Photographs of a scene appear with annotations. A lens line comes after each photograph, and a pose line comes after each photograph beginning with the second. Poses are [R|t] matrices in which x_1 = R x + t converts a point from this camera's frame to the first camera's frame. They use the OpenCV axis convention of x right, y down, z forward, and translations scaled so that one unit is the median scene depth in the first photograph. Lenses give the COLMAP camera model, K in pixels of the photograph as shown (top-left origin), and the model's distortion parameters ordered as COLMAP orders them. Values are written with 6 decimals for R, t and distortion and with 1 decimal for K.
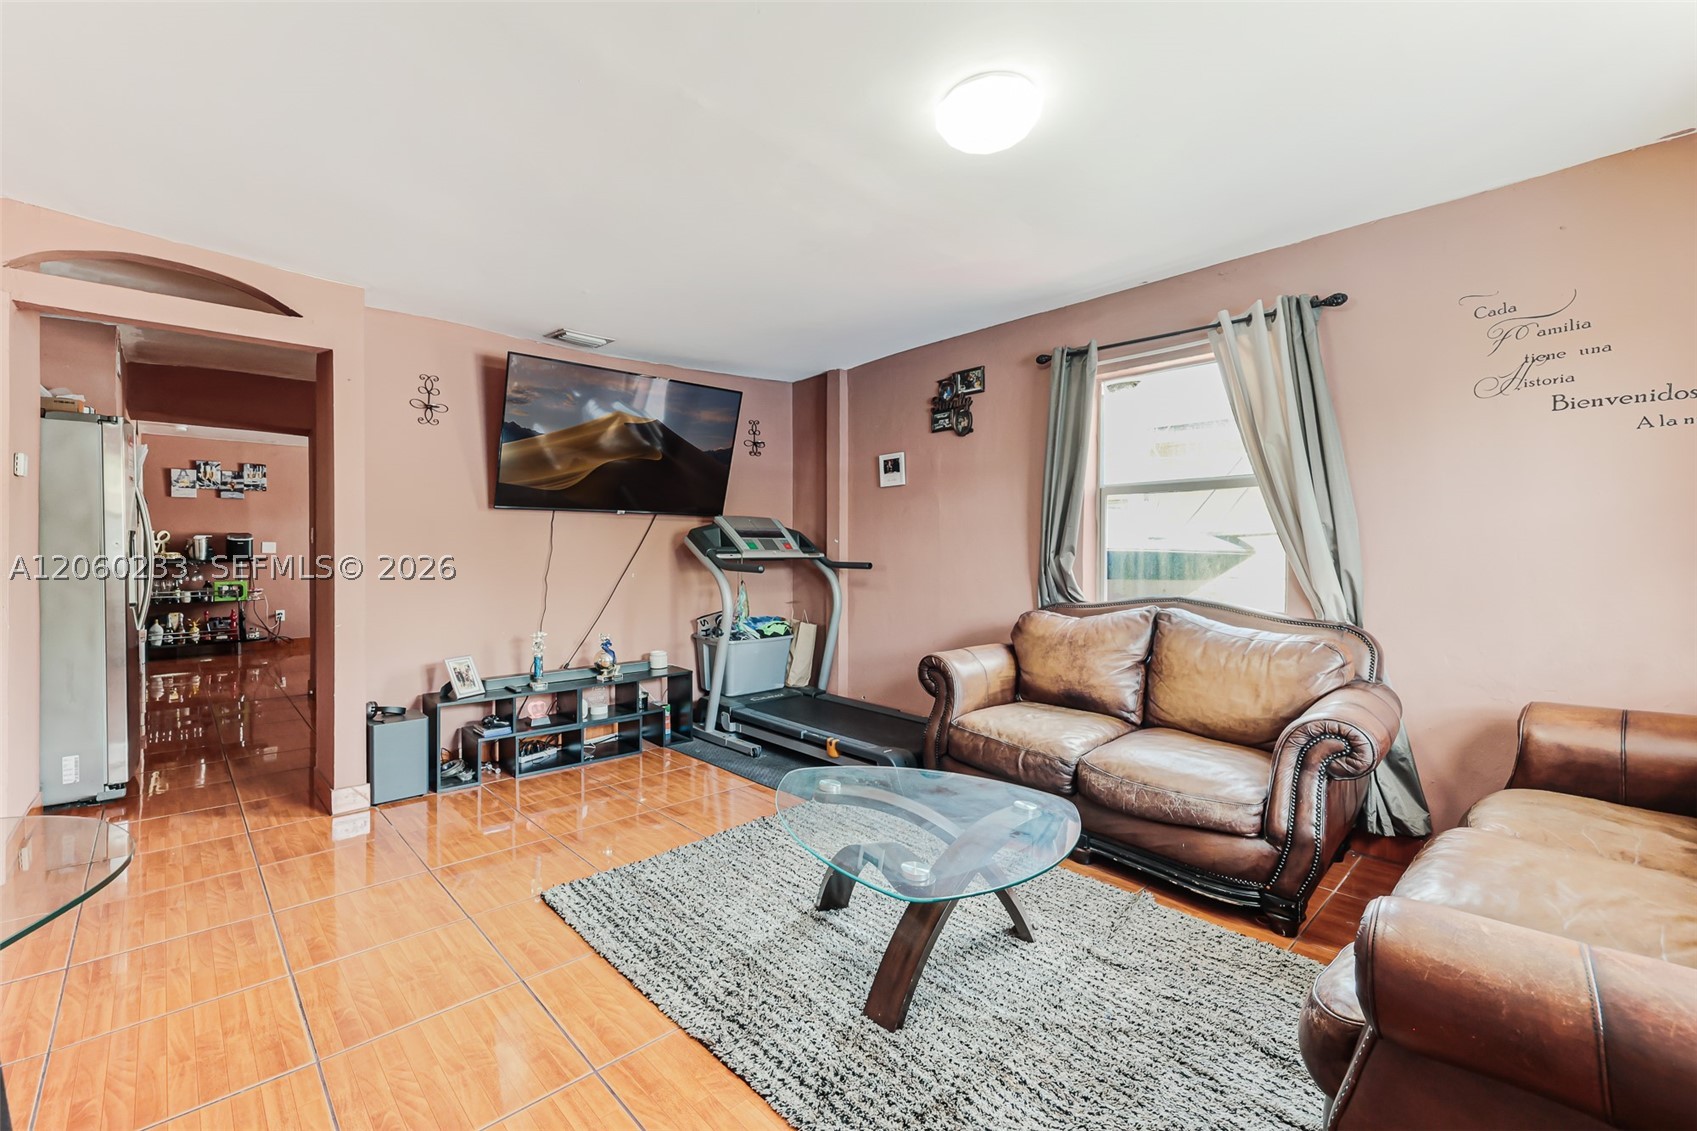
lens RADIAL K [[712.6, 0, 837.1], [0, 712.6, 555.1], [0, 0, 1]] dist [0.000008, -0.000091]
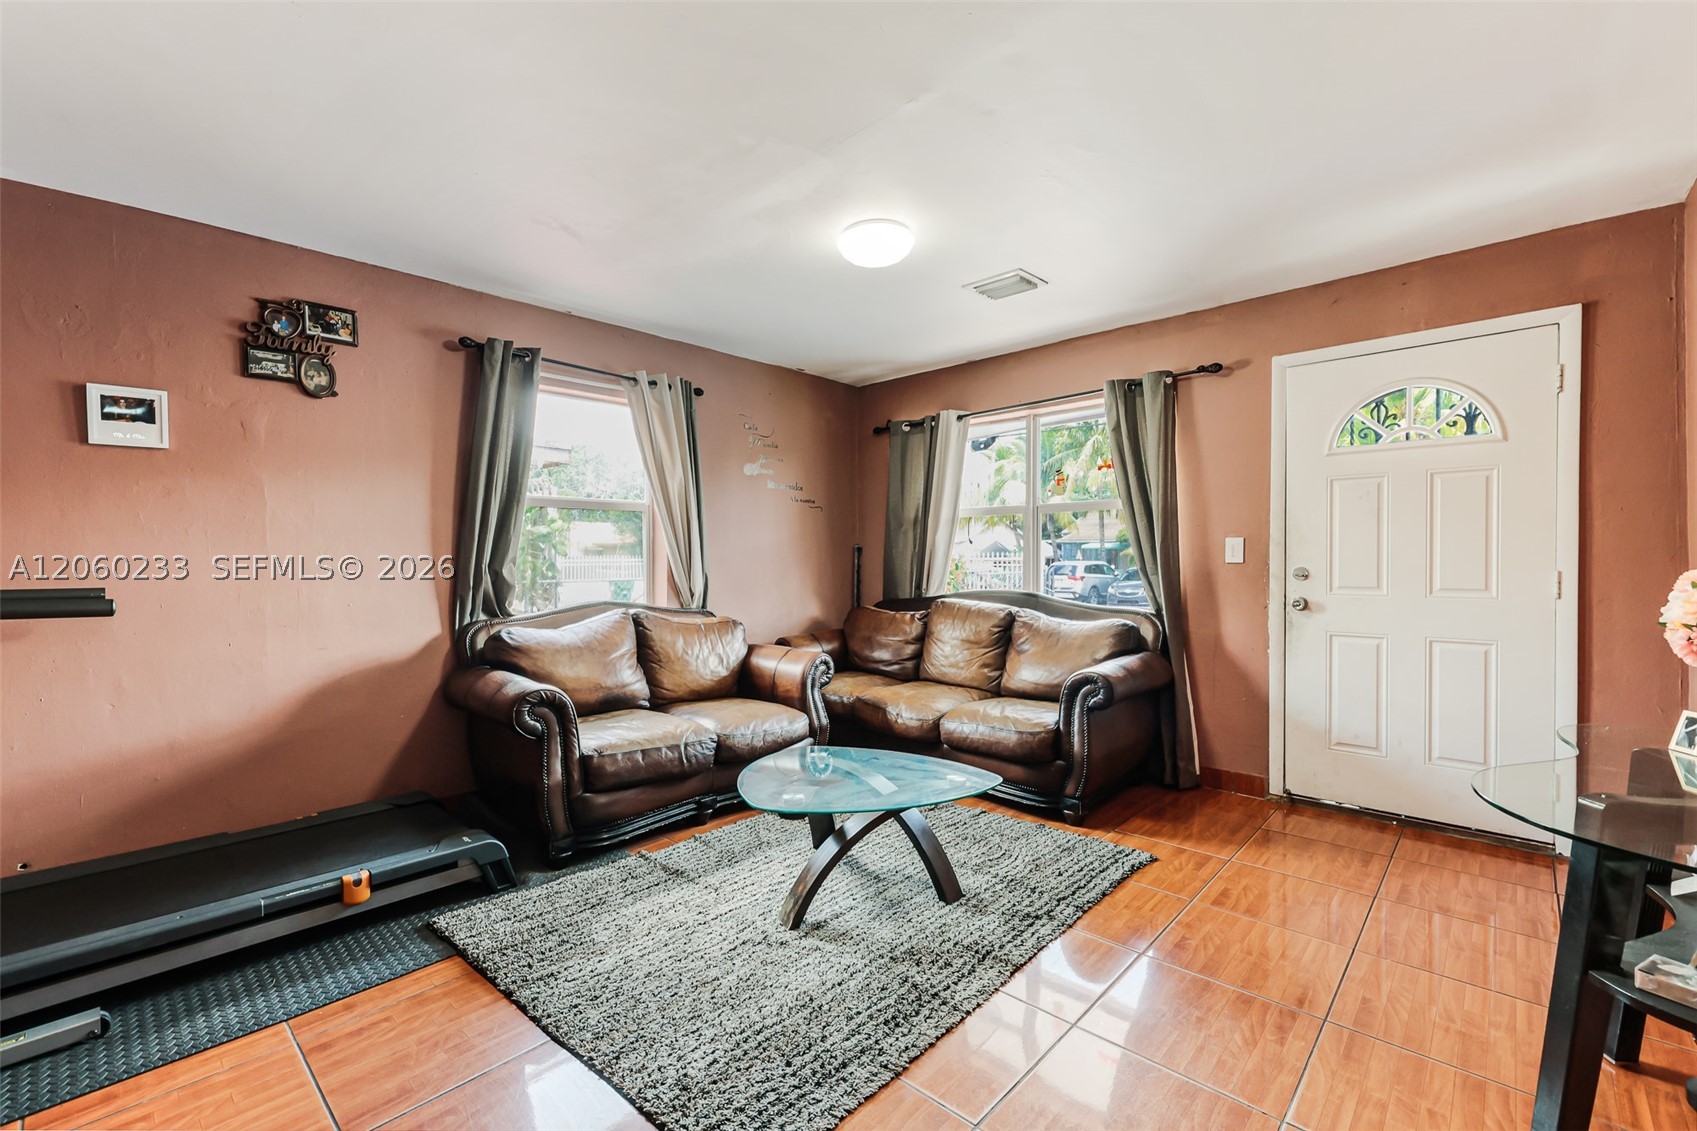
lens RADIAL K [[721.8, 0, 813.9], [0, 721.8, 569.8], [0, 0, 1]] dist [-0.002671, -0.000301]
pose [[-0.040762, -0.016758, 0.999028, -0.571824], [0.015308, 0.999732, 0.017394, -0.004914], [-0.999052, 0.016002, -0.040494, 0.574548]]
